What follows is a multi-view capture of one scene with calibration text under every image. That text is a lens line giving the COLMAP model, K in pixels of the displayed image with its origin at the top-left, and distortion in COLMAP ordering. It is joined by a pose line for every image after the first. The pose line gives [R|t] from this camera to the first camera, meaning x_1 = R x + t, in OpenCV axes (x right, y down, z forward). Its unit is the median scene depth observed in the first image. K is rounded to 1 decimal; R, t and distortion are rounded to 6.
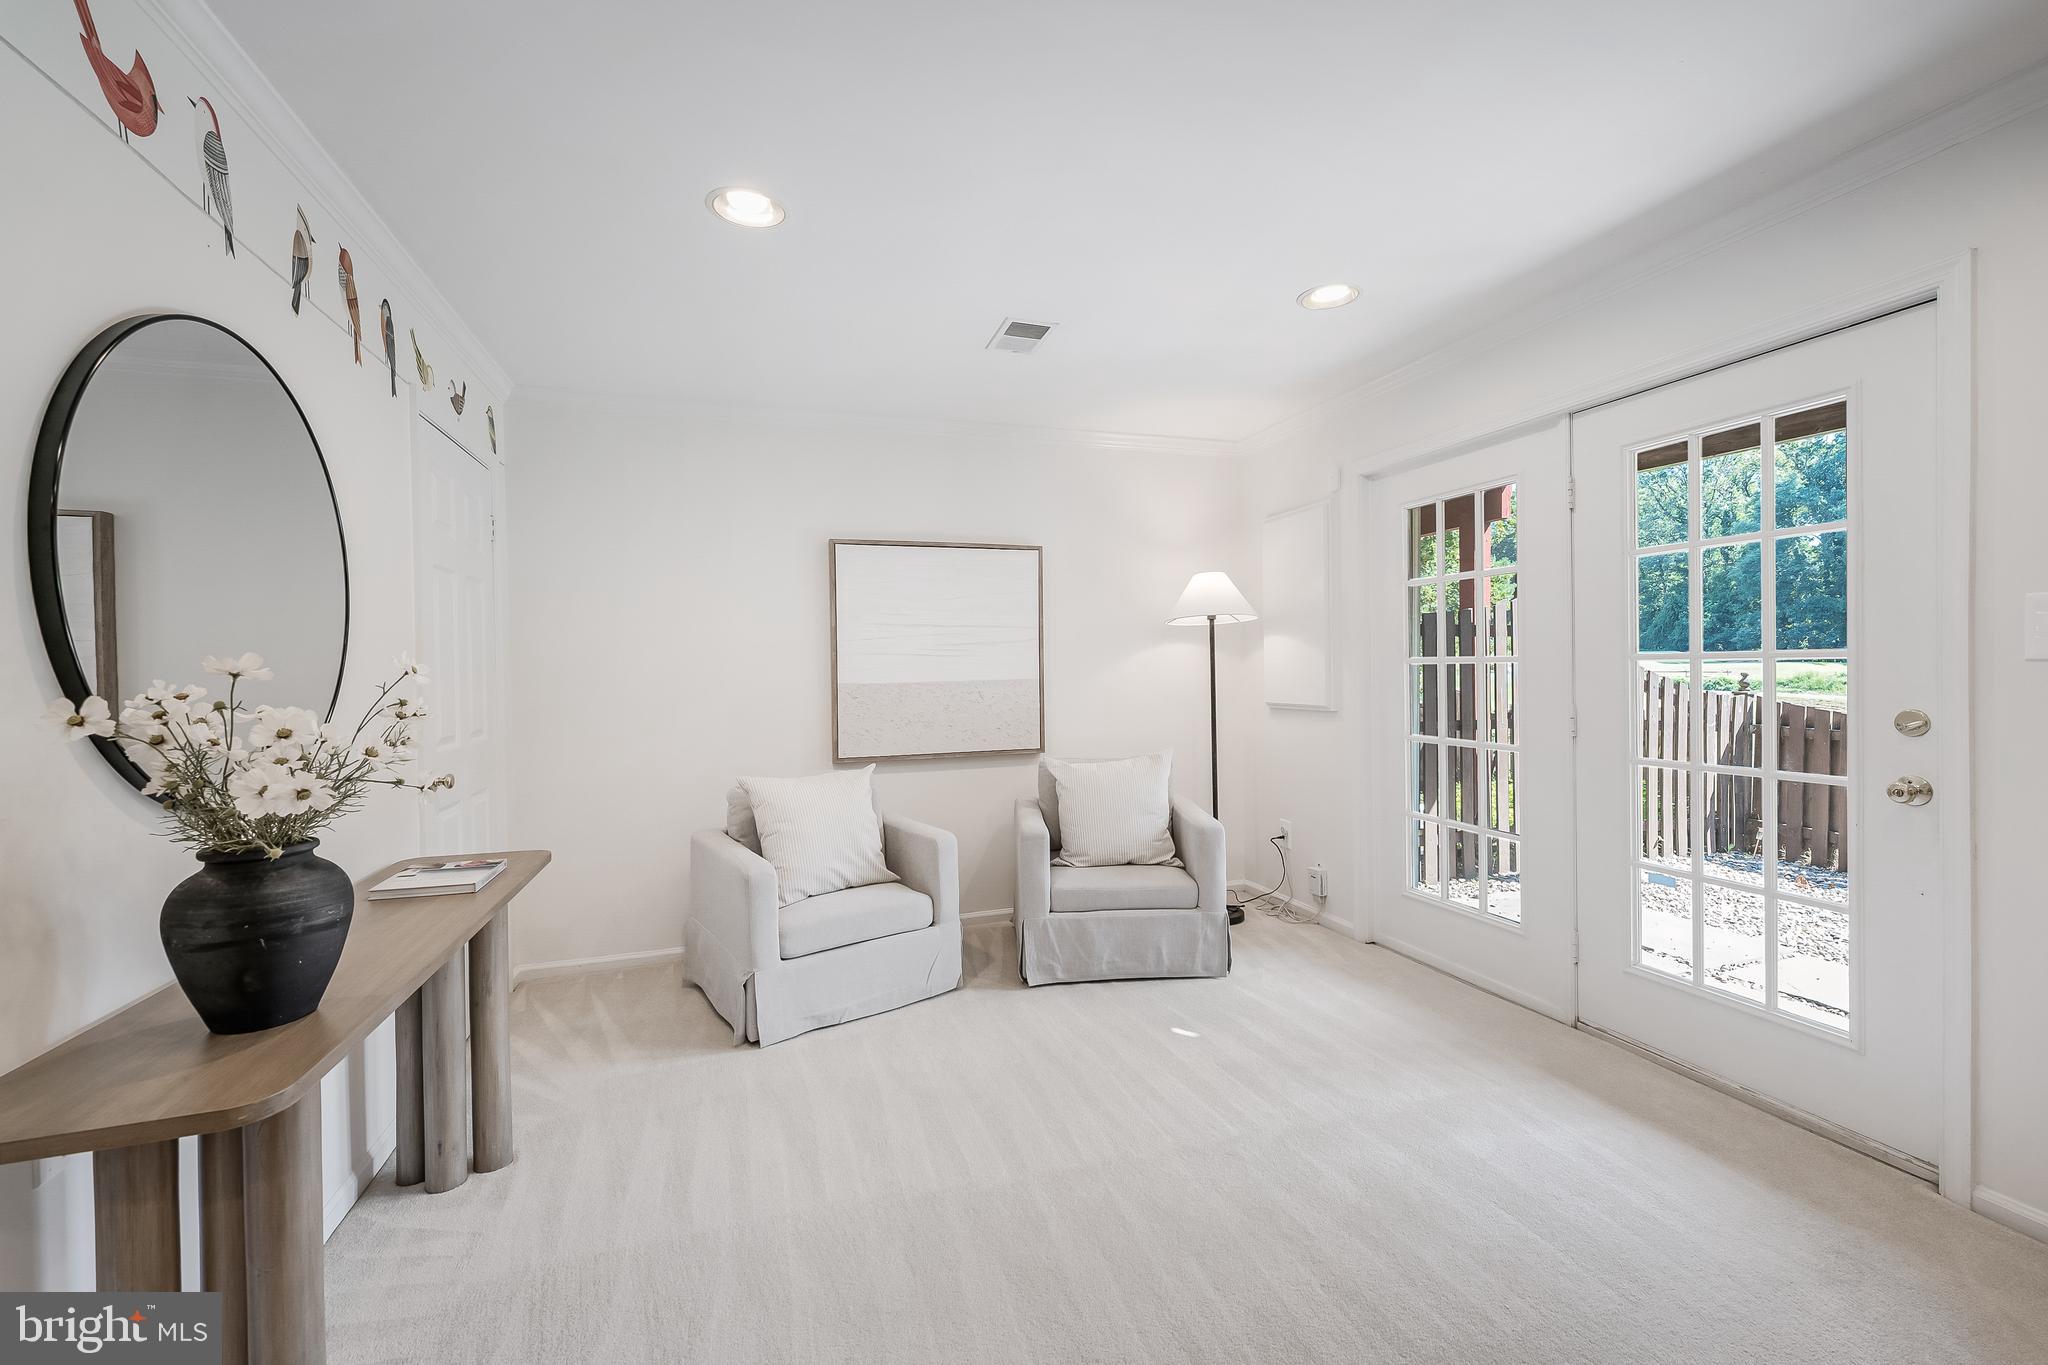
lens RADIAL K [[844.2, 0, 1044.7], [0, 844.2, 686.1], [0, 0, 1]] dist [0.004864, -0.001543]
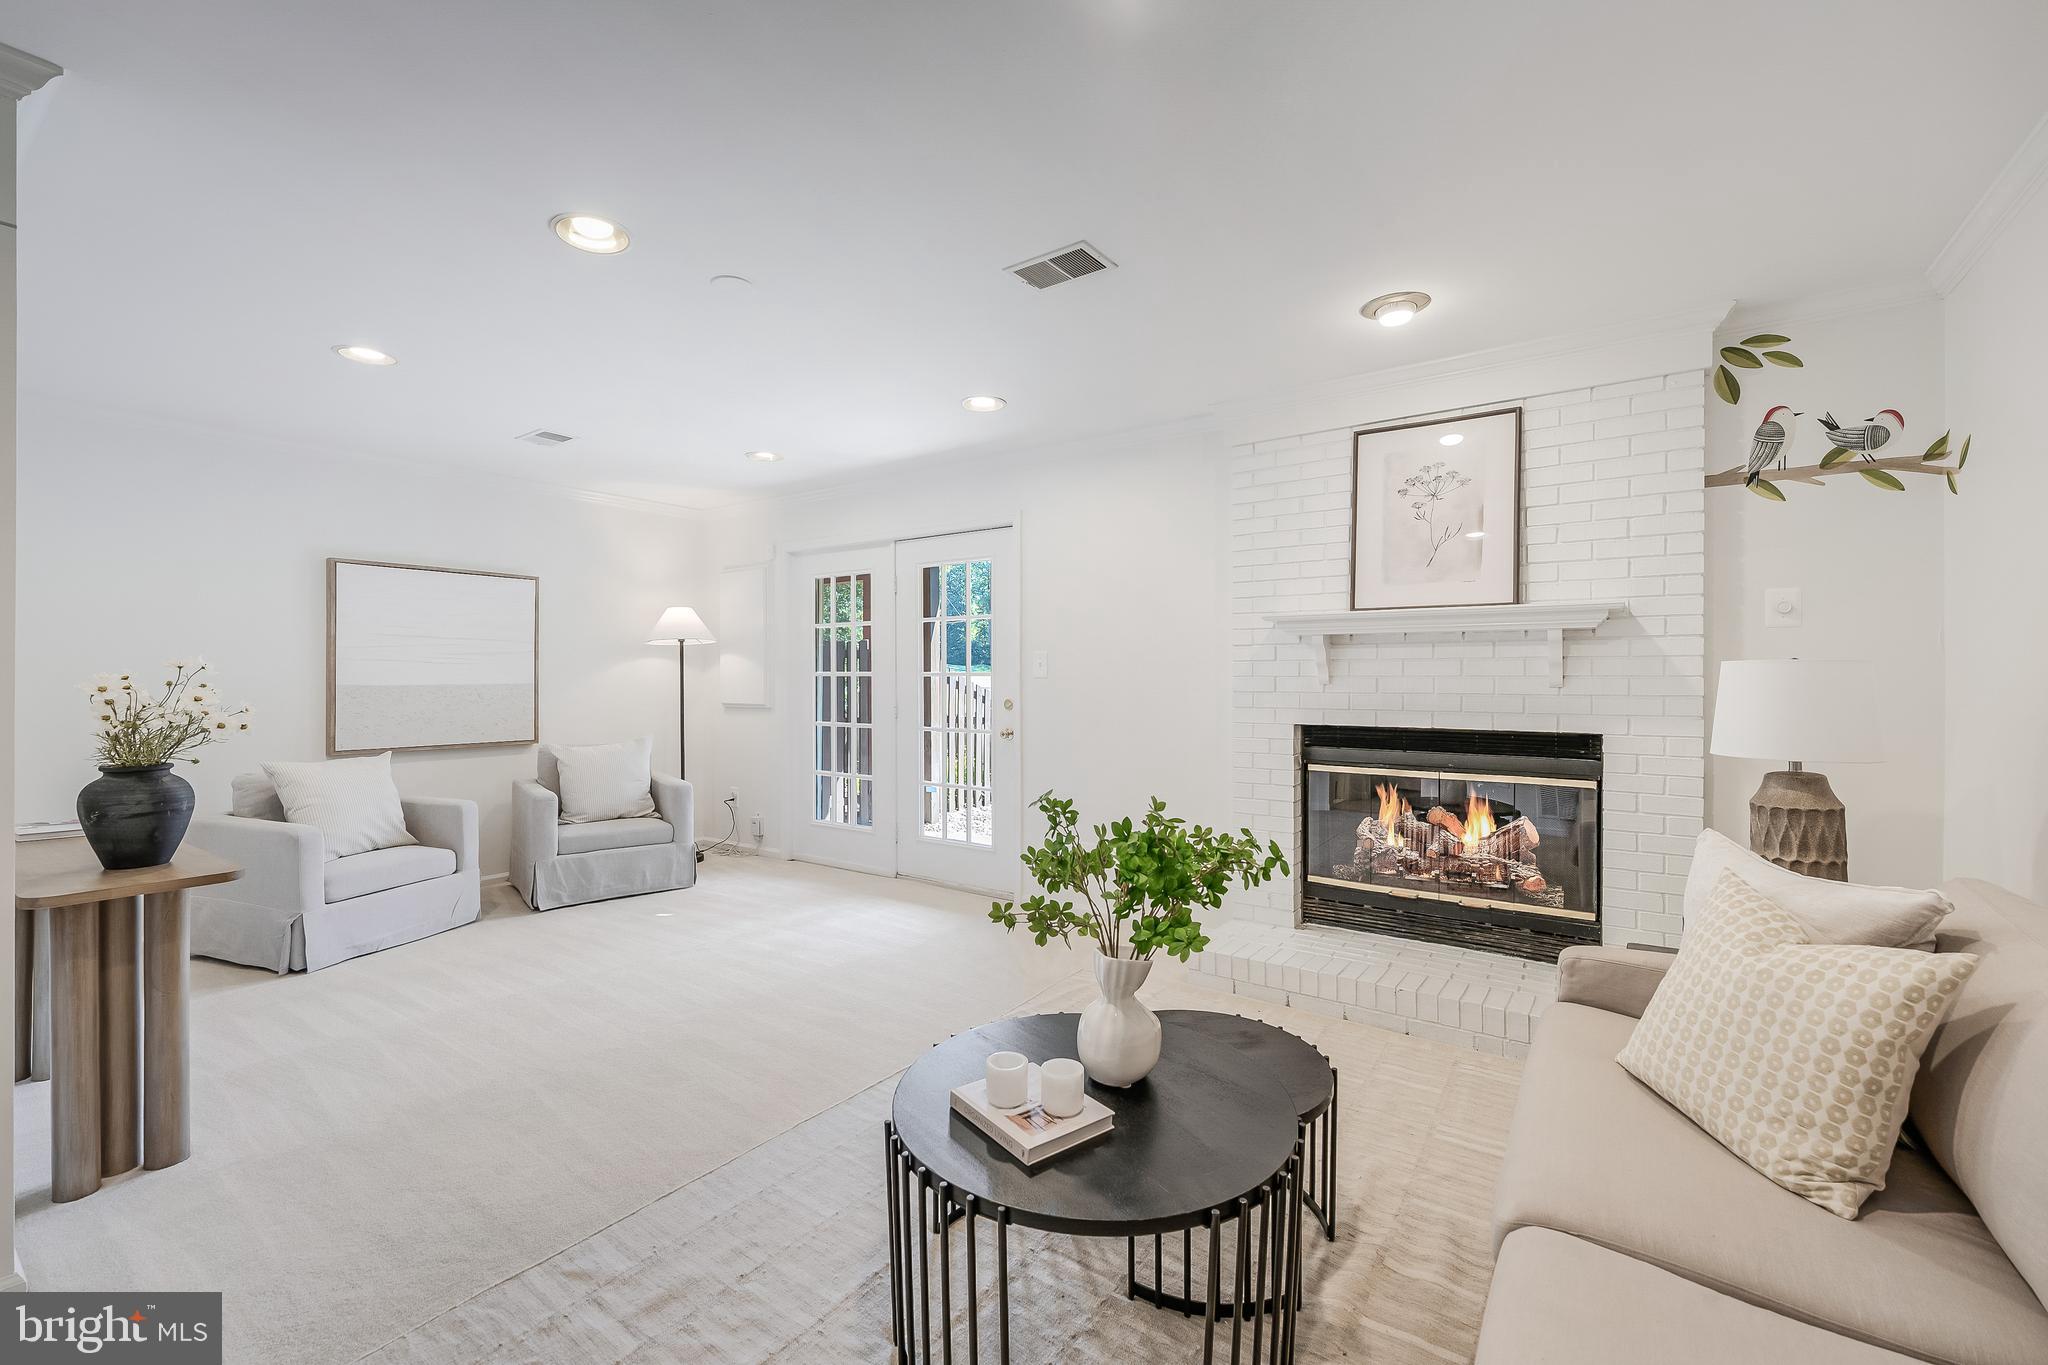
lens RADIAL K [[844.2, 0, 1021.4], [0, 844.2, 682.5], [0, 0, 1]] dist [0.004864, -0.001543]
pose [[0.820988, 0.013414, 0.570788, -0.160161], [-0.001406, 0.999768, -0.021473, 0.019706], [-0.570943, 0.016826, 0.820817, -0.537431]]
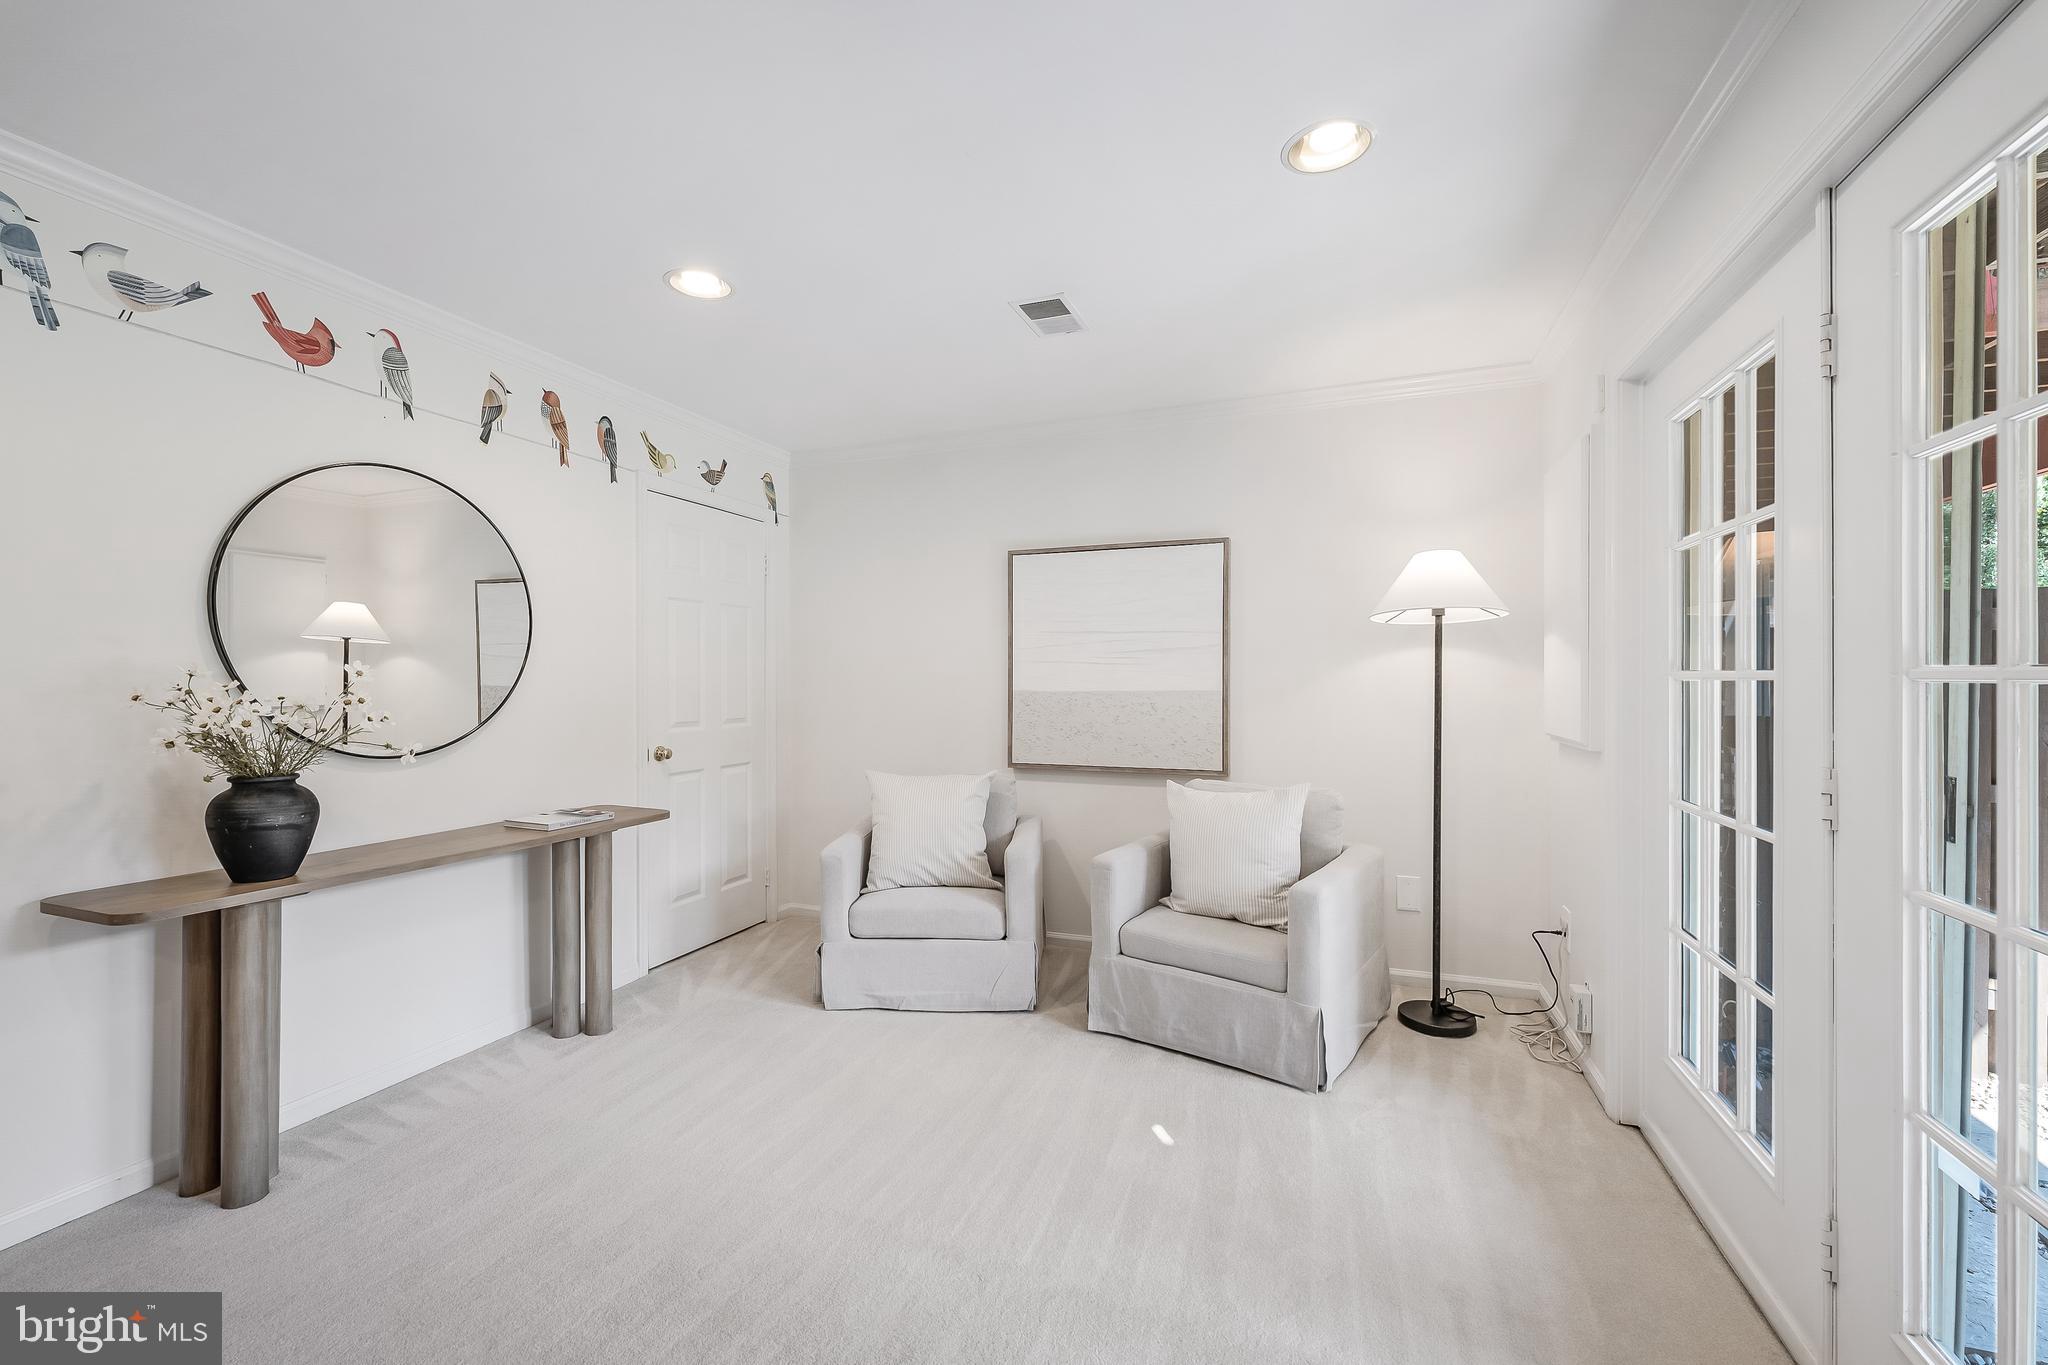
lens RADIAL K [[844.2, 0, 1018.7], [0, 844.2, 692.0], [0, 0, 1]] dist [0.004864, -0.001543]
pose [[0.761516, 0.024849, -0.647669, 0.493526], [-0.026021, 0.999631, 0.007758, -0.011167], [0.647623, 0.010945, 0.761882, 0.254442]]
